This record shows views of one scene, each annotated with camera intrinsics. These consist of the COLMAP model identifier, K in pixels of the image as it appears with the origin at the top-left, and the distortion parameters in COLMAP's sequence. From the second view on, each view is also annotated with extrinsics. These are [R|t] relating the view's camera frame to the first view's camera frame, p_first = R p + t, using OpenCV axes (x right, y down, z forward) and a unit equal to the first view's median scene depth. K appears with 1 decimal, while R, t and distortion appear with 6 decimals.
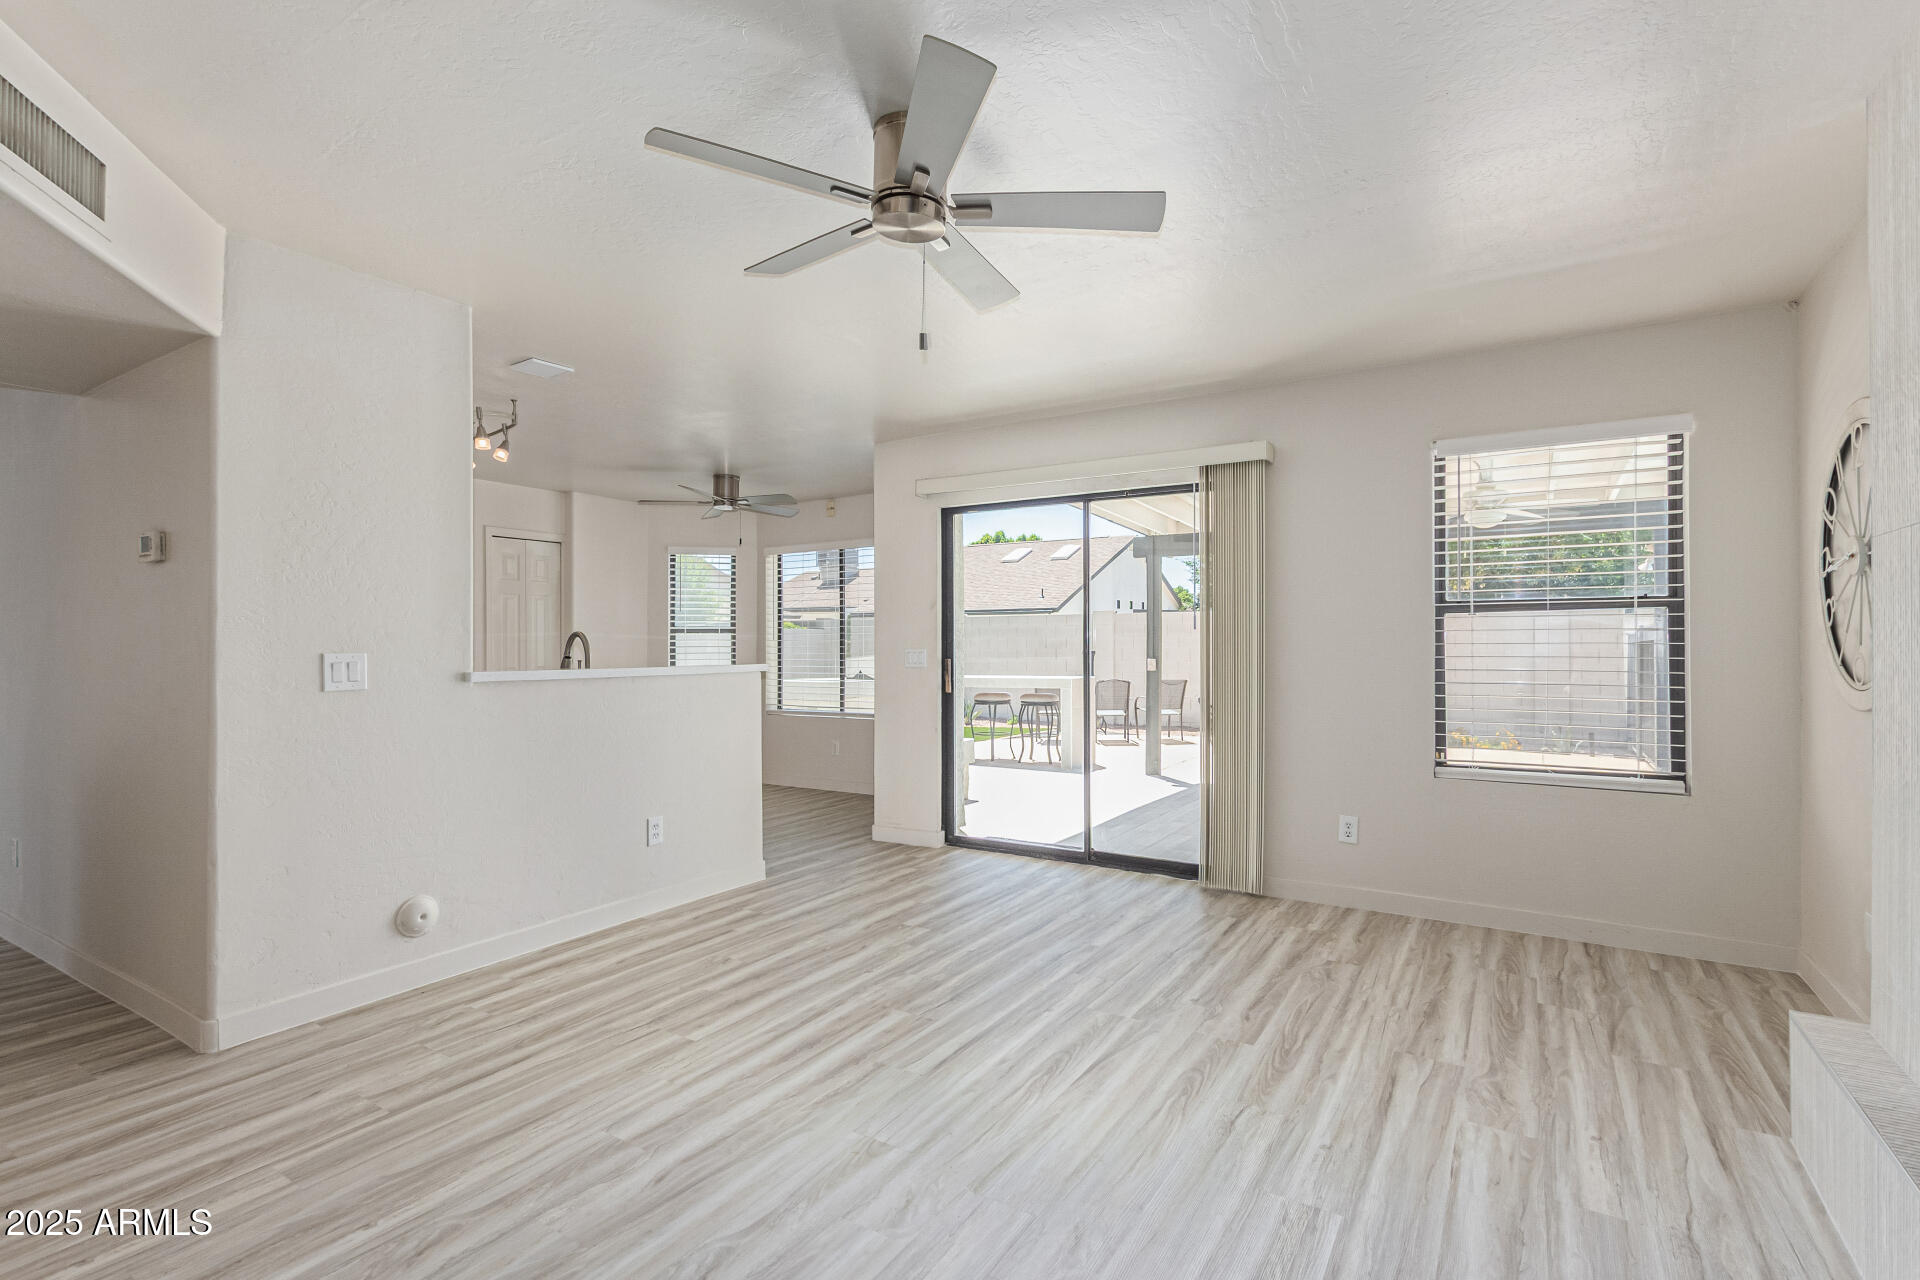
lens RADIAL K [[892.5, 0, 961.1], [0, 892.5, 645.2], [0, 0, 1]] dist [0.003671, -0.000232]
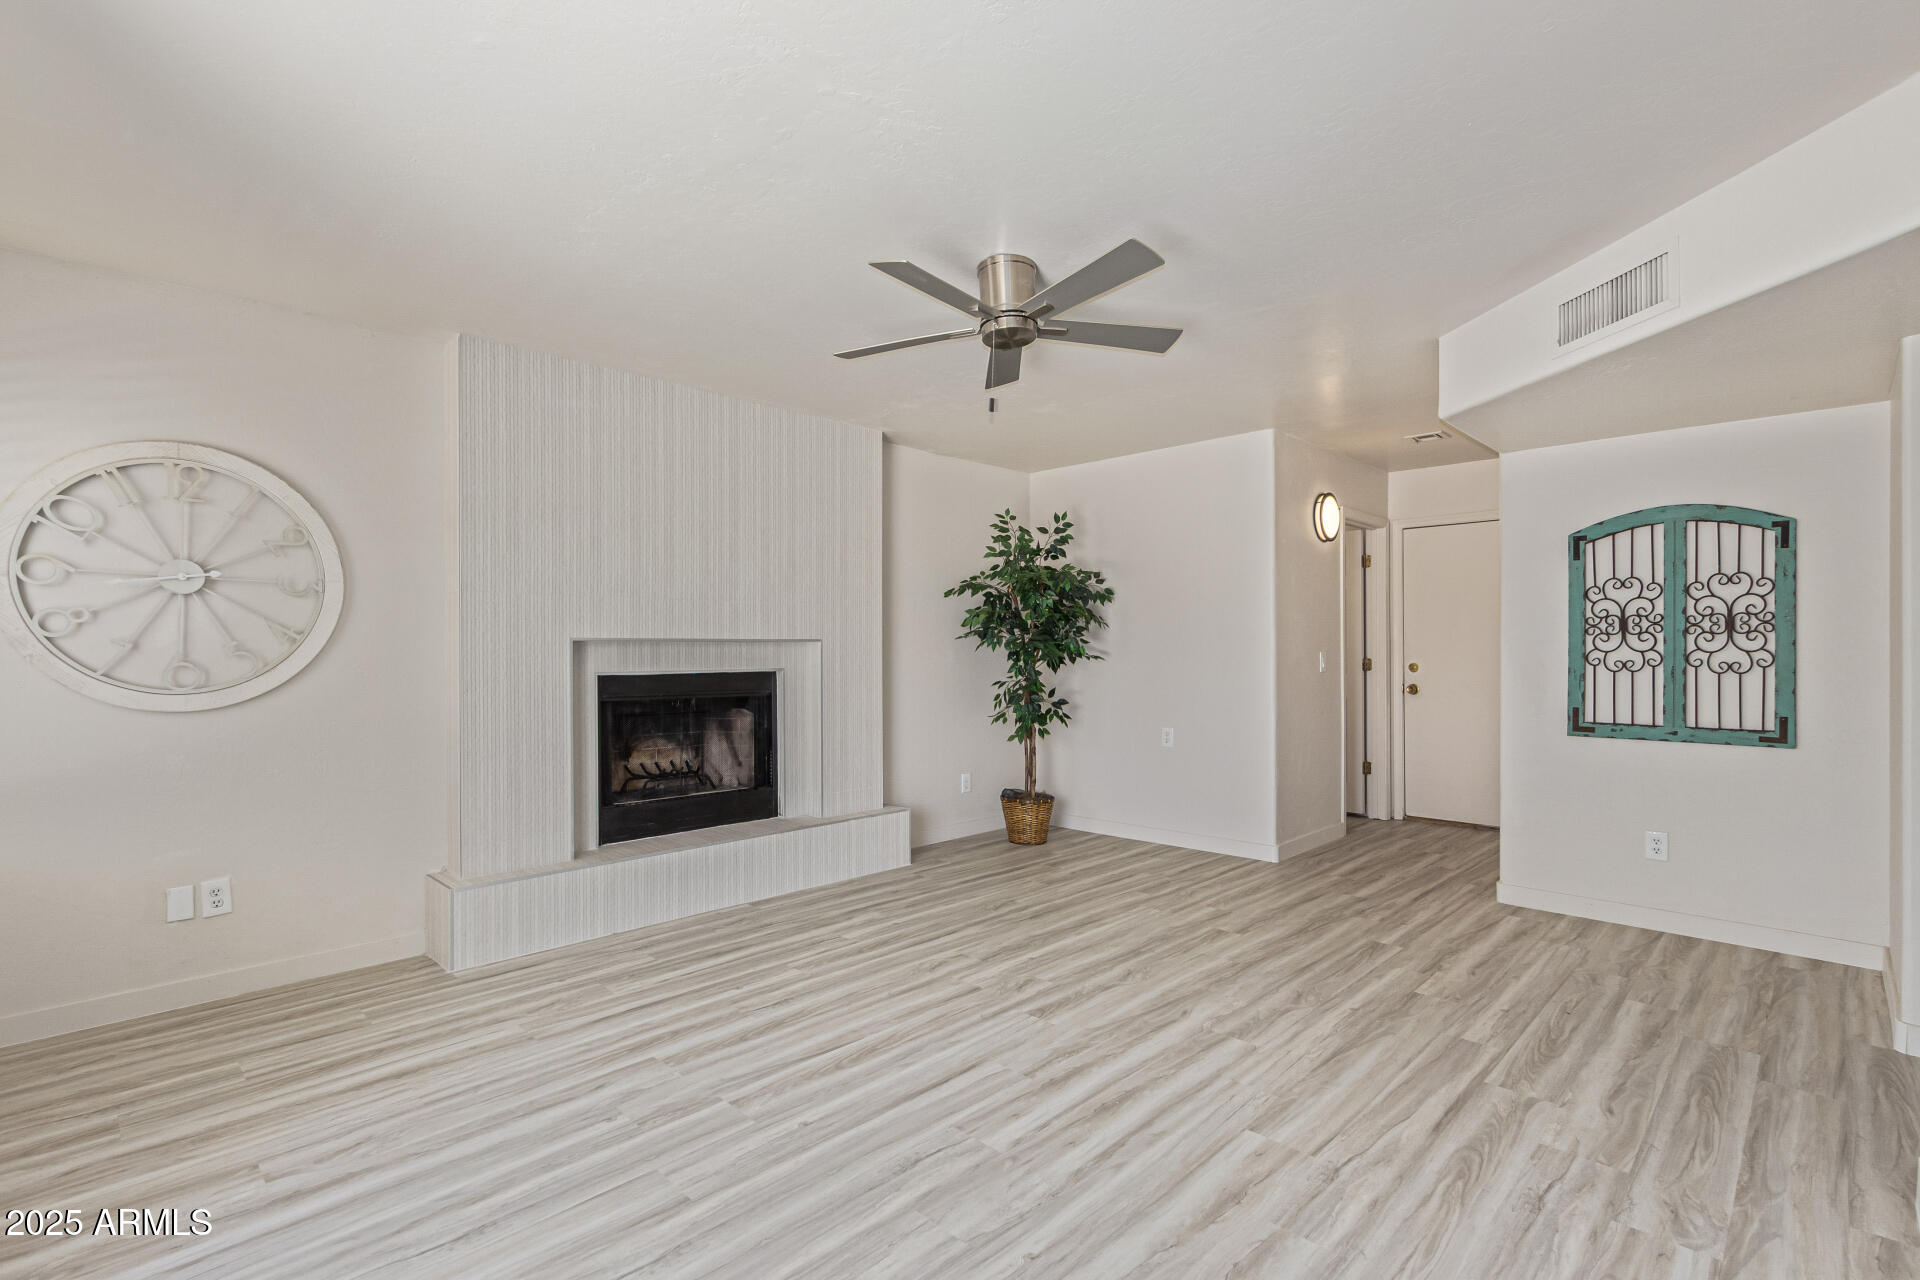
lens RADIAL K [[892.5, 0, 961.1], [0, 892.5, 645.2], [0, 0, 1]] dist [0.003671, -0.000232]
pose [[-0.976672, 0.006428, 0.214639, -0.229231], [0.005455, 0.999972, -0.005124, -0.002124], [-0.214666, -0.003834, -0.976680, 1.951502]]
